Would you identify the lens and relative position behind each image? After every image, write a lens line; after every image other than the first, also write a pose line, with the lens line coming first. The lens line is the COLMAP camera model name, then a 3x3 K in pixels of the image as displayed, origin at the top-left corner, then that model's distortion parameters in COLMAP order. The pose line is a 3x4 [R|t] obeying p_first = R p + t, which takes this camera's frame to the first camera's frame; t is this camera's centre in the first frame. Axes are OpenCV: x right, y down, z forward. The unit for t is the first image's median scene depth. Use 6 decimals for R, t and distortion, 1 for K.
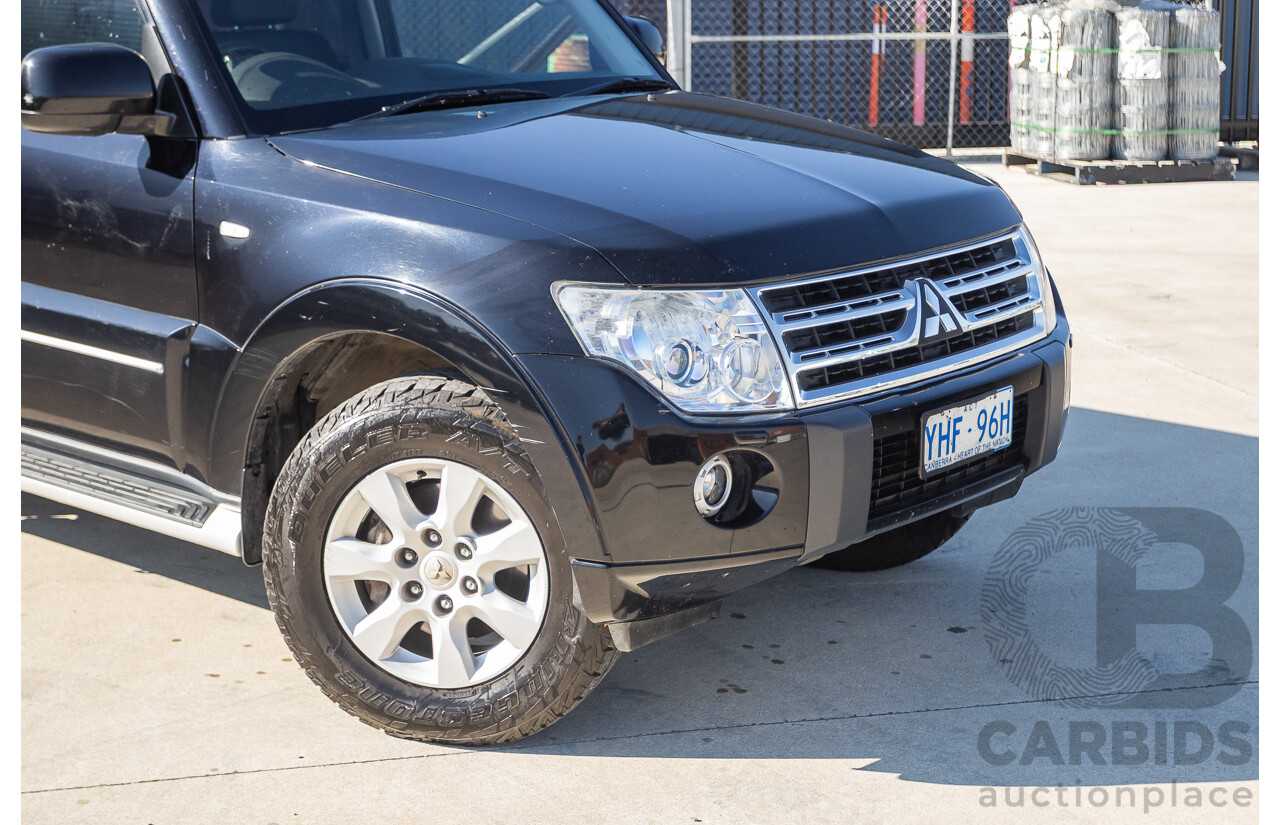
lens RADIAL K [[2107.0, 0, 592.1], [0, 2107.0, 412.7], [0, 0, 1]] dist [-0.022087, -0.030914]
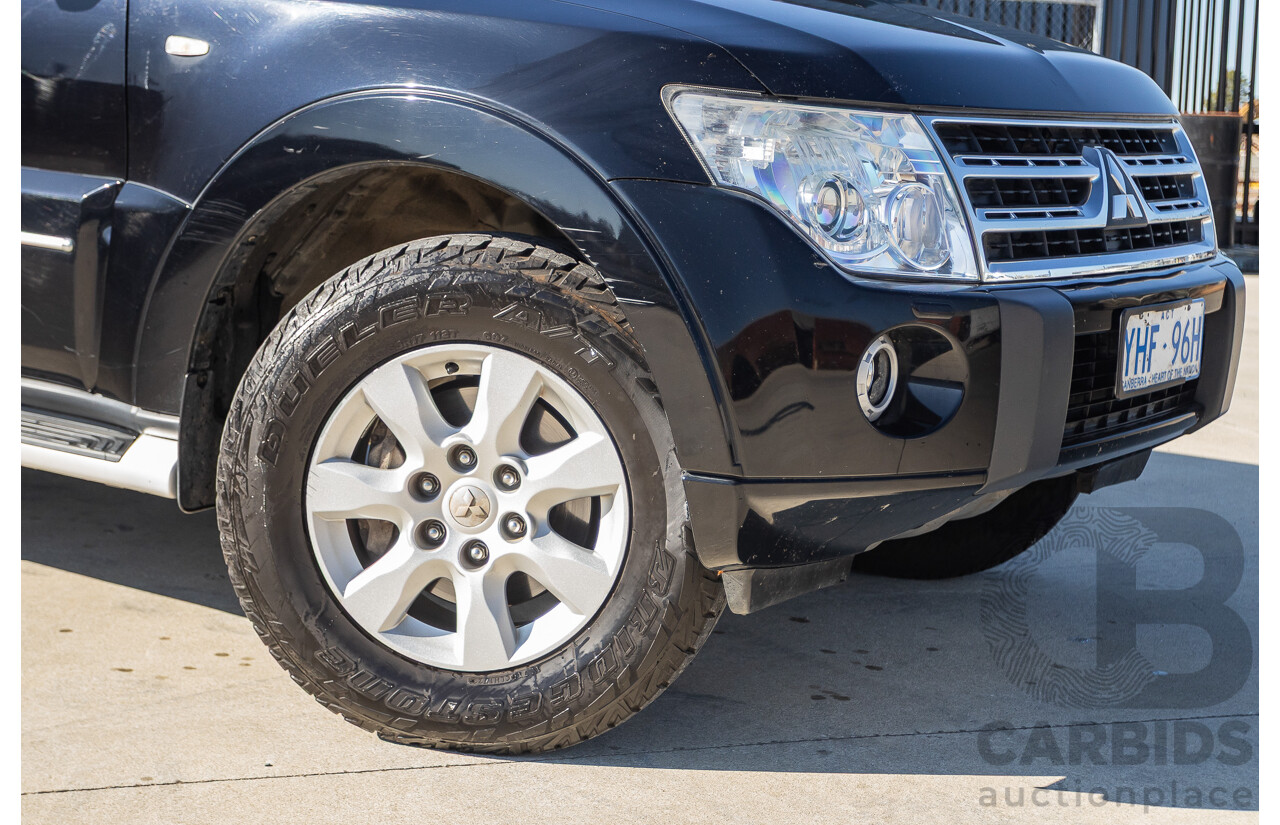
lens RADIAL K [[2168.1, 0, 620.6], [0, 2168.1, 396.3], [0, 0, 1]] dist [-0.023540, -0.000358]
pose [[0.994500, 0.027628, 0.101032, -0.096314], [-0.020534, 0.997294, -0.070596, 0.088040], [-0.102709, 0.068133, 0.992375, 0.256428]]
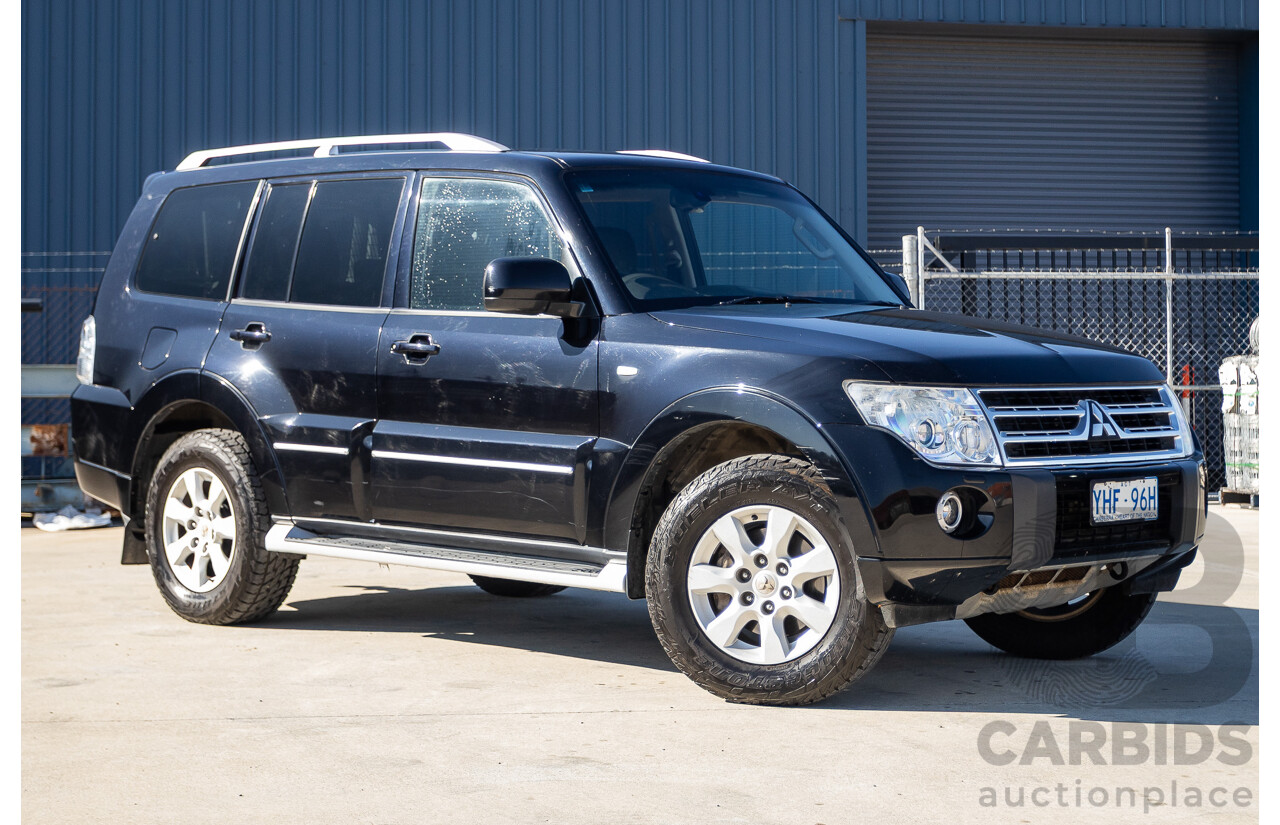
lens RADIAL K [[2136.1, 0, 628.8], [0, 2136.1, 396.9], [0, 0, 1]] dist [-0.033795, 0.014986]
pose [[0.995827, -0.003213, -0.091207, -0.030337], [-0.014911, 0.980222, -0.197339, 0.242845], [0.090037, 0.197875, 0.976083, -0.508102]]
